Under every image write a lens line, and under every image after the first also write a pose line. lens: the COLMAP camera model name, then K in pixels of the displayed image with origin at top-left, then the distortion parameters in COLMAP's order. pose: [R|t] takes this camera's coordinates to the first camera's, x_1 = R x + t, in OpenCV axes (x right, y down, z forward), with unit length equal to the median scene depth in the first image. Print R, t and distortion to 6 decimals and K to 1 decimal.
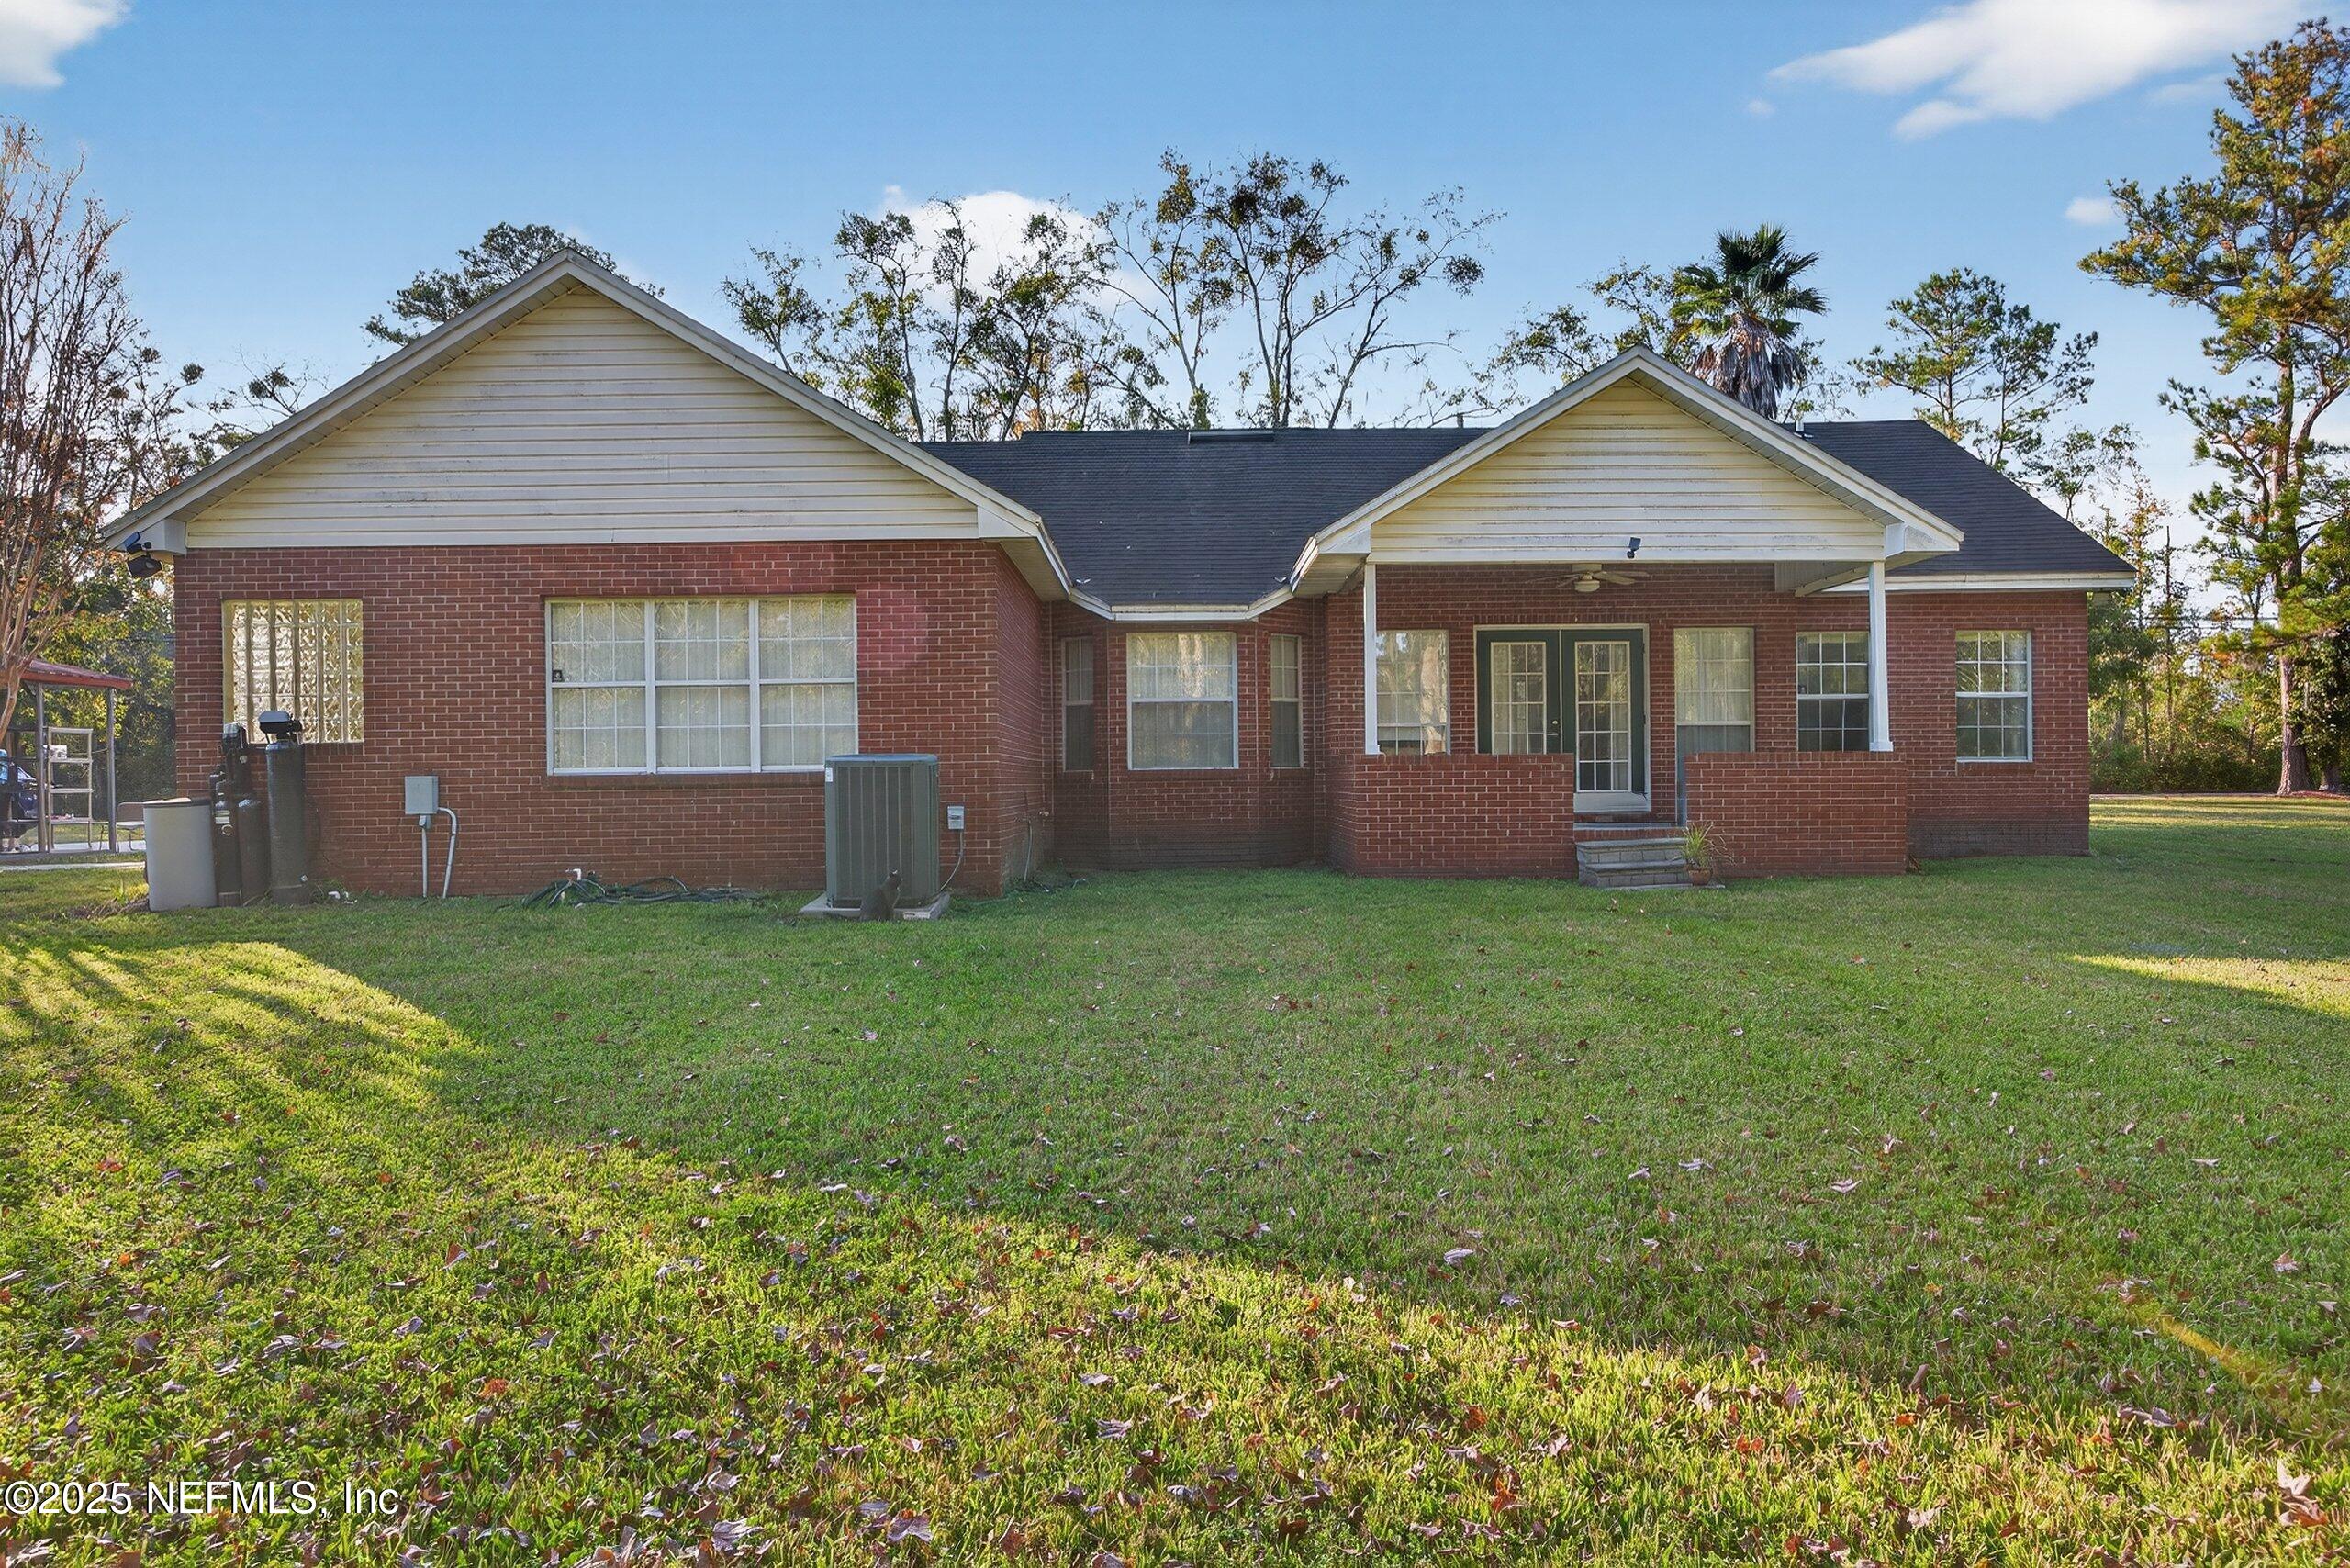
lens RADIAL K [[1449.8, 0, 1168.3], [0, 1449.8, 788.0], [0, 0, 1]] dist [-0.014084, 0.012826]
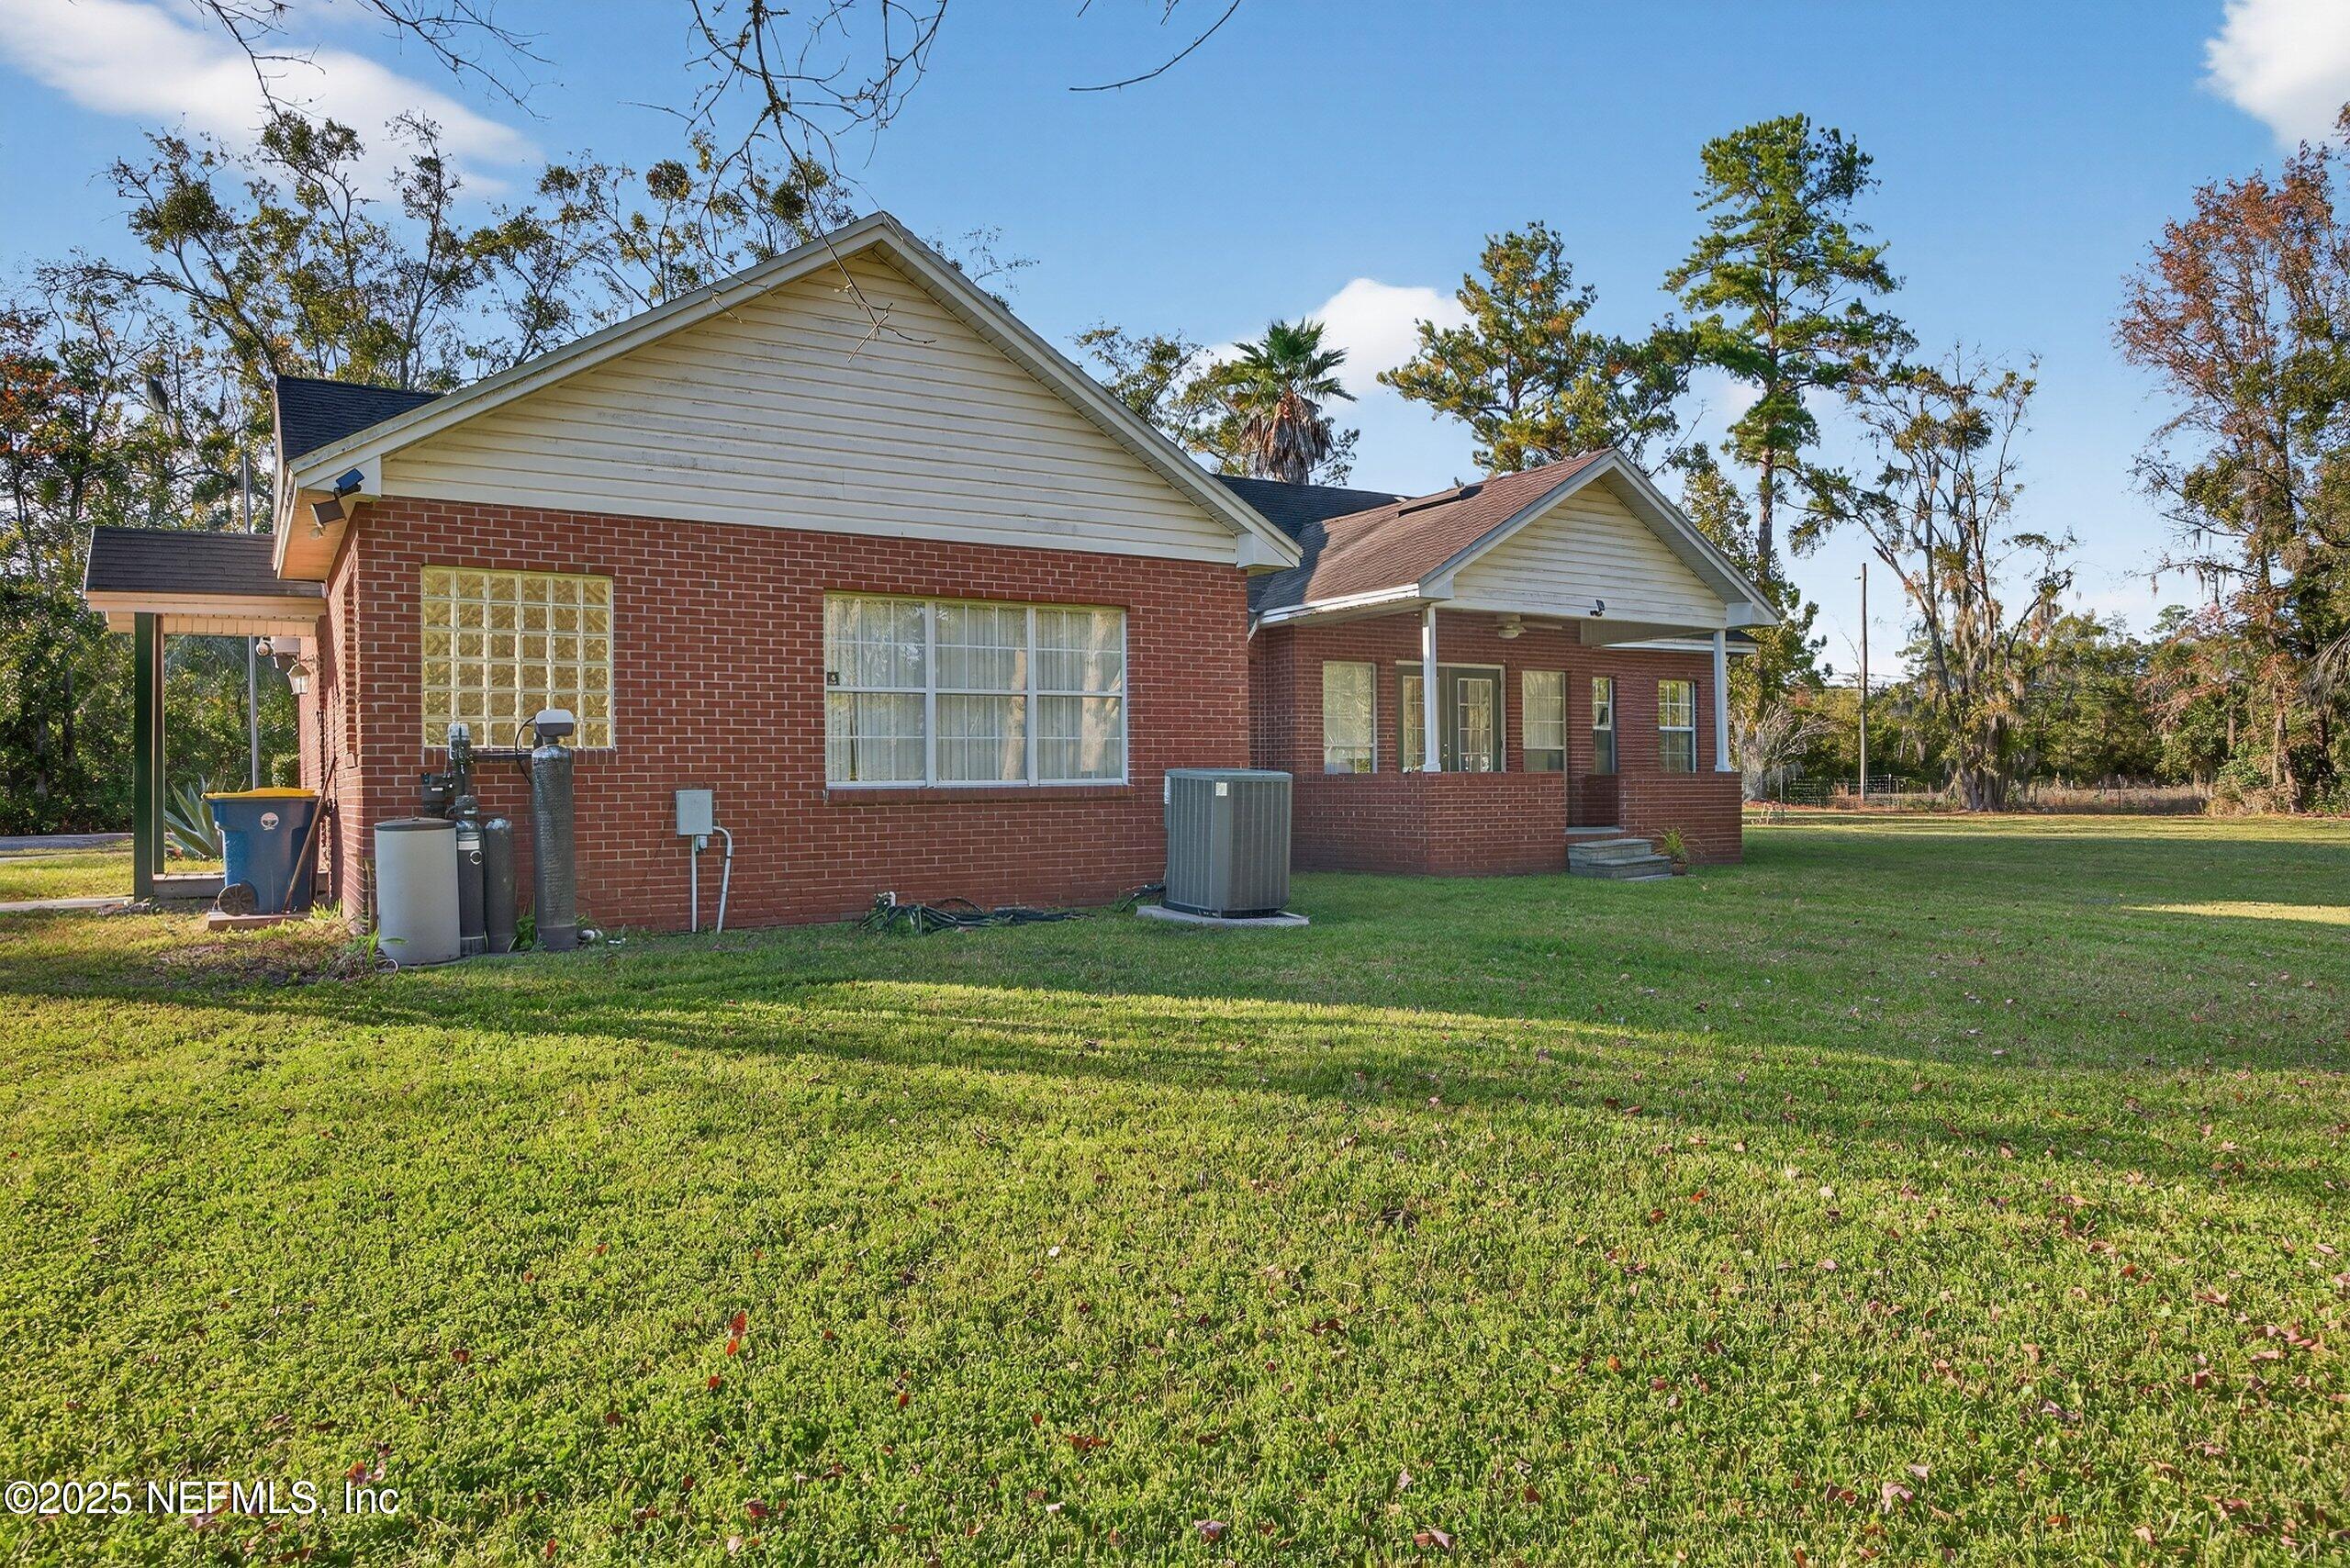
lens RADIAL K [[1449.8, 0, 1161.6], [0, 1449.8, 787.2], [0, 0, 1]] dist [-0.014084, 0.012826]
pose [[0.863443, 0.001390, 0.504444, -0.625650], [0.003779, 0.999950, -0.009223, -0.000817], [-0.504432, 0.009870, 0.863395, 0.108788]]
